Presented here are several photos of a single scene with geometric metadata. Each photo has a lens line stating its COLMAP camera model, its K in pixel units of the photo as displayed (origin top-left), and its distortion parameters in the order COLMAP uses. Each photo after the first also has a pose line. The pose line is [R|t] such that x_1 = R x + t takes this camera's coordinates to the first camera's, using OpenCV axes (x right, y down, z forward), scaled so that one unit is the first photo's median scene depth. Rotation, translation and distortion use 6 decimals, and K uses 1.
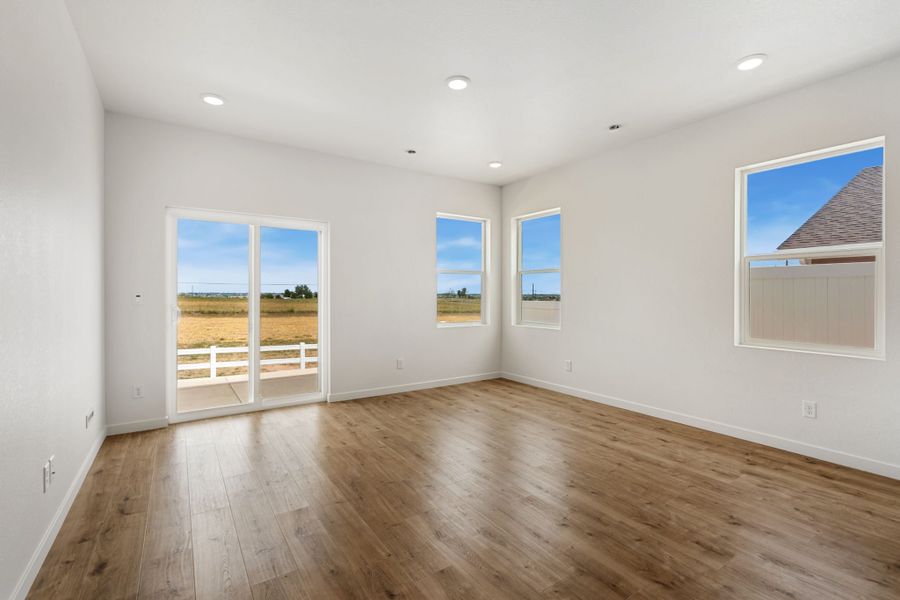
lens RADIAL K [[411.0, 0, 426.5], [0, 411.0, 301.9], [0, 0, 1]] dist [-0.000837, -0.000170]
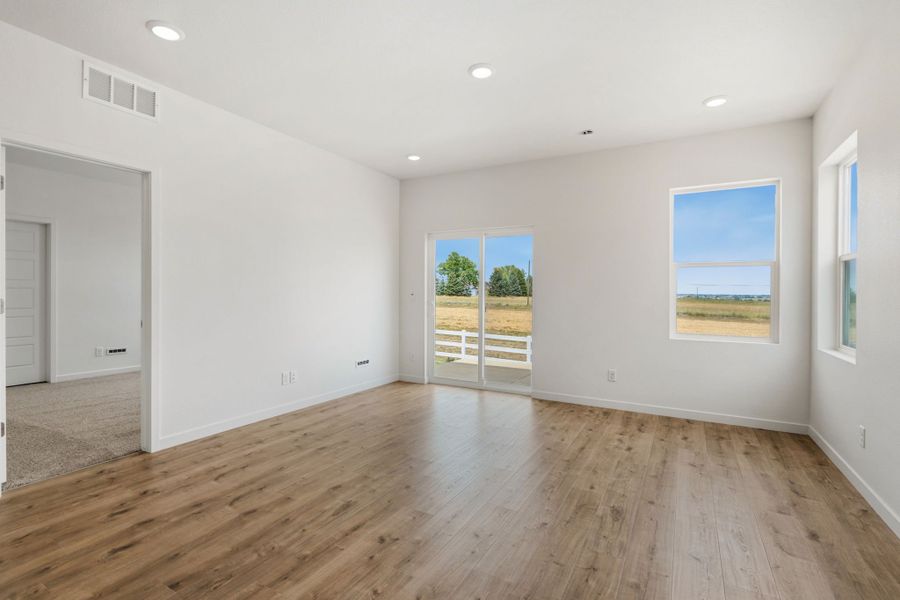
lens RADIAL K [[414.1, 0, 450.8], [0, 414.1, 283.8], [0, 0, 1]] dist [-0.002726, -0.000806]
pose [[0.480132, -0.007115, -0.877168, 0.616959], [-0.034571, 0.999037, -0.027027, -0.002702], [0.876515, 0.043301, 0.479423, 0.338972]]
